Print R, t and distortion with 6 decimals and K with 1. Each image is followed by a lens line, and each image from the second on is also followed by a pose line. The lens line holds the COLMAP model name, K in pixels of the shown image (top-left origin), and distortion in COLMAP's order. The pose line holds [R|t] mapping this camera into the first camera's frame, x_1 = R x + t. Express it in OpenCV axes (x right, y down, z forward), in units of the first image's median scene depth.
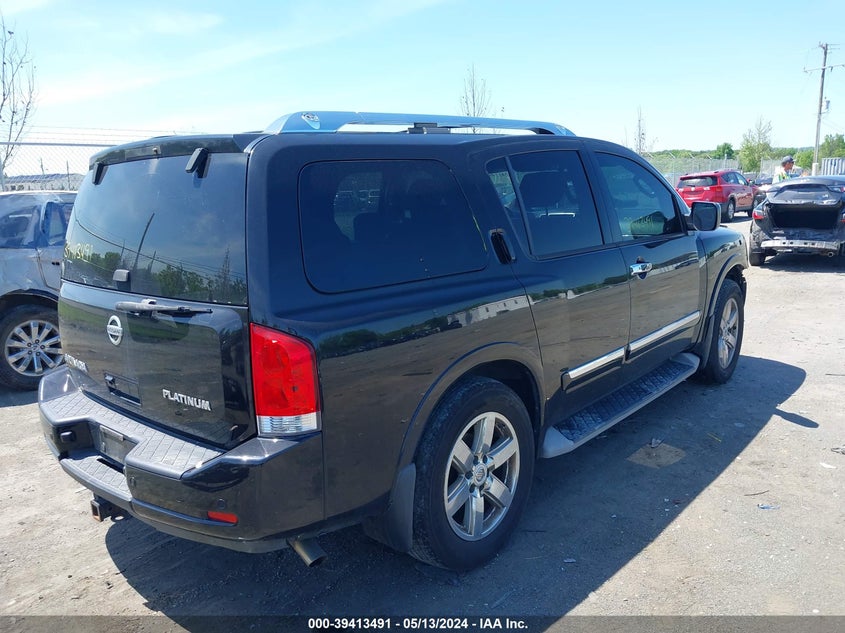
lens RADIAL K [[686.3, 0, 417.5], [0, 686.3, 317.8], [0, 0, 1]] dist [0.004757, 0.003840]
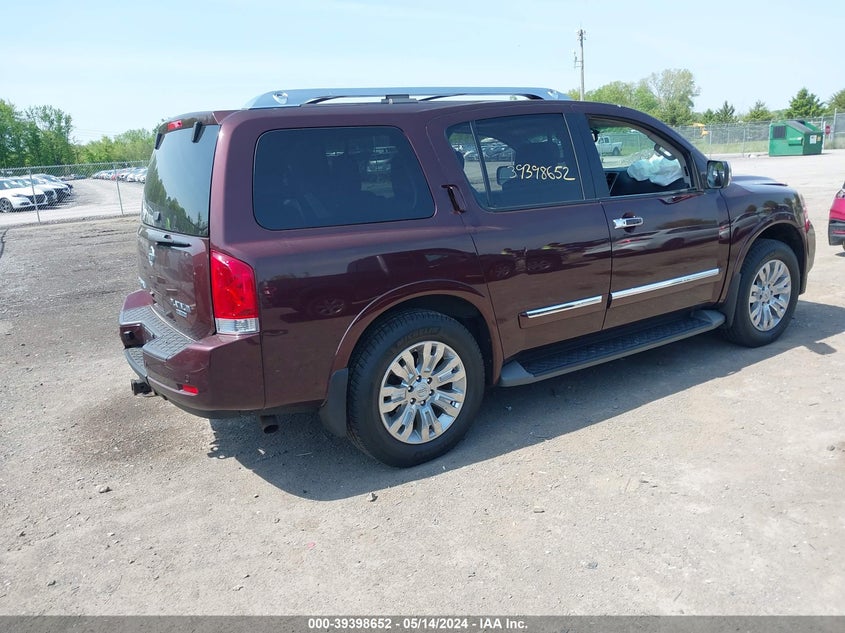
lens RADIAL K [[686.3, 0, 417.5], [0, 686.3, 317.8], [0, 0, 1]] dist [0.004757, 0.003840]
pose [[0.948956, 0.049891, -0.311439, 0.474079], [-0.039245, 0.998414, 0.040364, 0.057789], [0.312959, -0.026081, 0.949409, -0.141287]]
